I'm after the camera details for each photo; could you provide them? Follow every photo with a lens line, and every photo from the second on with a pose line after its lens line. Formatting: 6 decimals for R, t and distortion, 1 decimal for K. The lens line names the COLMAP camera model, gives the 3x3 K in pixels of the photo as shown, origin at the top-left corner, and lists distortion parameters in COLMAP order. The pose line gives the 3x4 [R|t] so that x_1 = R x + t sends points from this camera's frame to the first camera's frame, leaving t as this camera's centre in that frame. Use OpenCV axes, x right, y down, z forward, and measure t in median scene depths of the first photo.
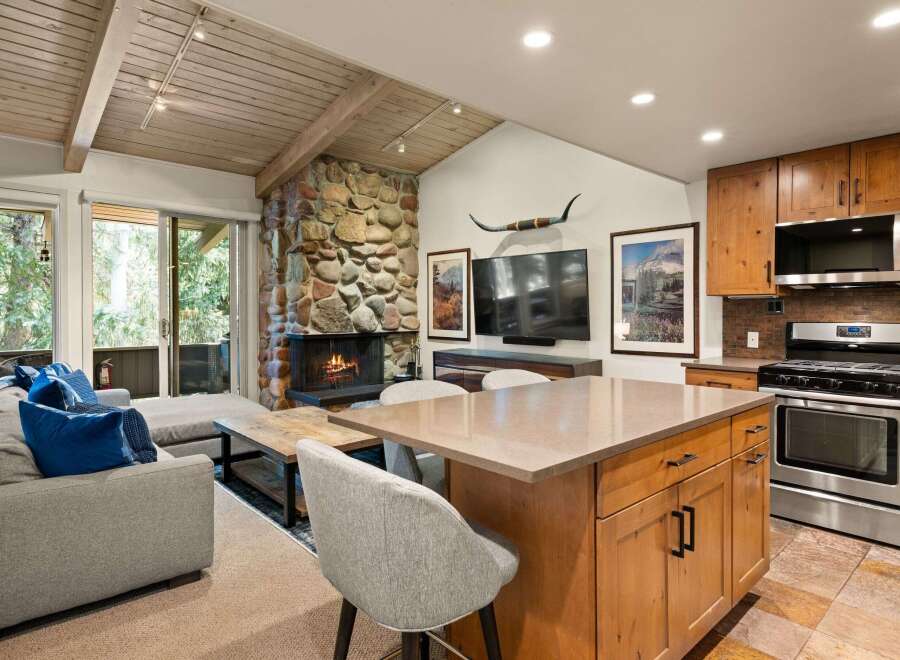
lens RADIAL K [[517.3, 0, 447.4], [0, 517.3, 314.8], [0, 0, 1]] dist [0.001035, -0.000307]
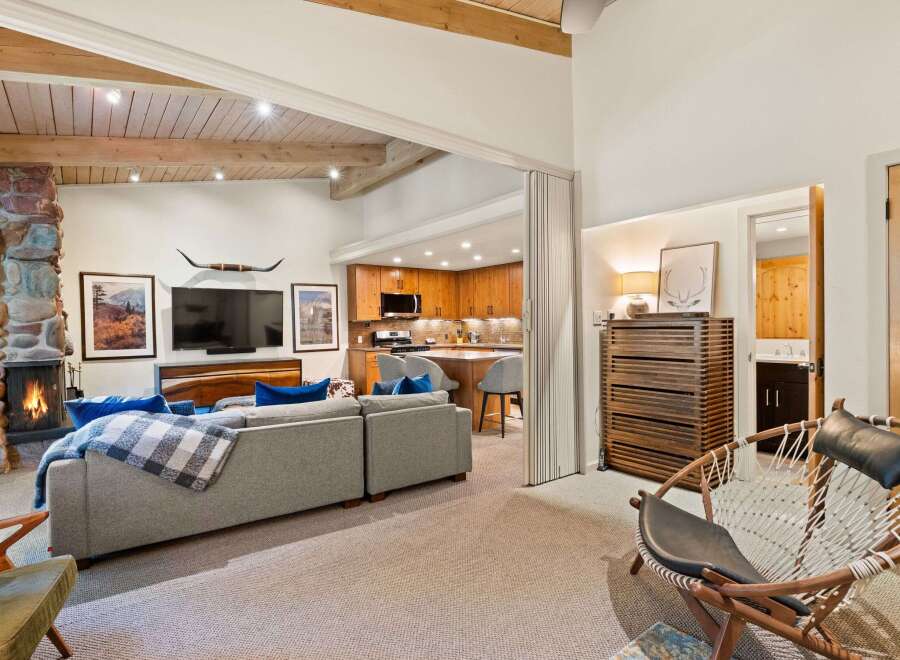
lens RADIAL K [[470.5, 0, 448.1], [0, 470.5, 334.9], [0, 0, 1]] dist [-0.001586, 0.000265]
pose [[0.082311, -0.020419, 0.996397, -0.959286], [0.025815, 0.999498, 0.018350, -0.000401], [-0.996272, 0.024212, 0.082797, 0.282923]]
